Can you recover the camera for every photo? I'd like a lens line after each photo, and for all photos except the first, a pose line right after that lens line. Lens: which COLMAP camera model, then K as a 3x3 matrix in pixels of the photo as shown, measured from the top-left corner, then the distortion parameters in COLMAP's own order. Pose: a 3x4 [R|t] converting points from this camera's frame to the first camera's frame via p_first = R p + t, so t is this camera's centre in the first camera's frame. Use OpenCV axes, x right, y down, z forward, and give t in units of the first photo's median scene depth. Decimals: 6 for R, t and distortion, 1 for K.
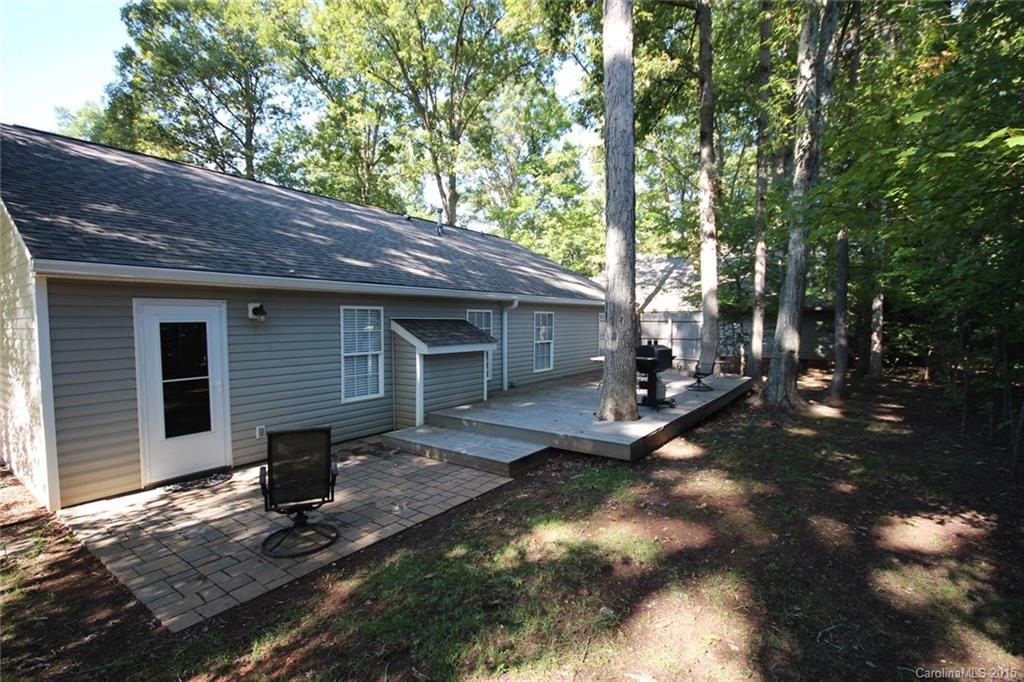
lens RADIAL K [[466.2, 0, 508.5], [0, 466.2, 342.2], [0, 0, 1]] dist [-0.008520, -0.000453]
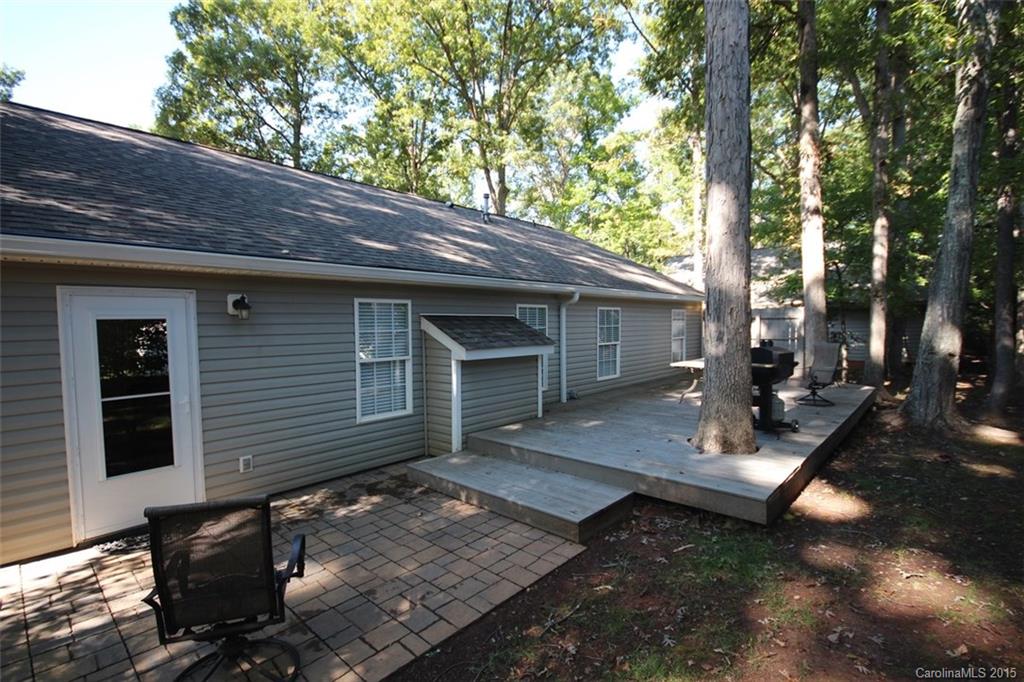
lens RADIAL K [[466.2, 0, 511.0], [0, 466.2, 344.9], [0, 0, 1]] dist [-0.008520, -0.000453]
pose [[0.994528, -0.004806, -0.104359, -0.014629], [0.004891, 0.999988, 0.000556, 0.000352], [0.104355, -0.001063, 0.994540, 0.192204]]
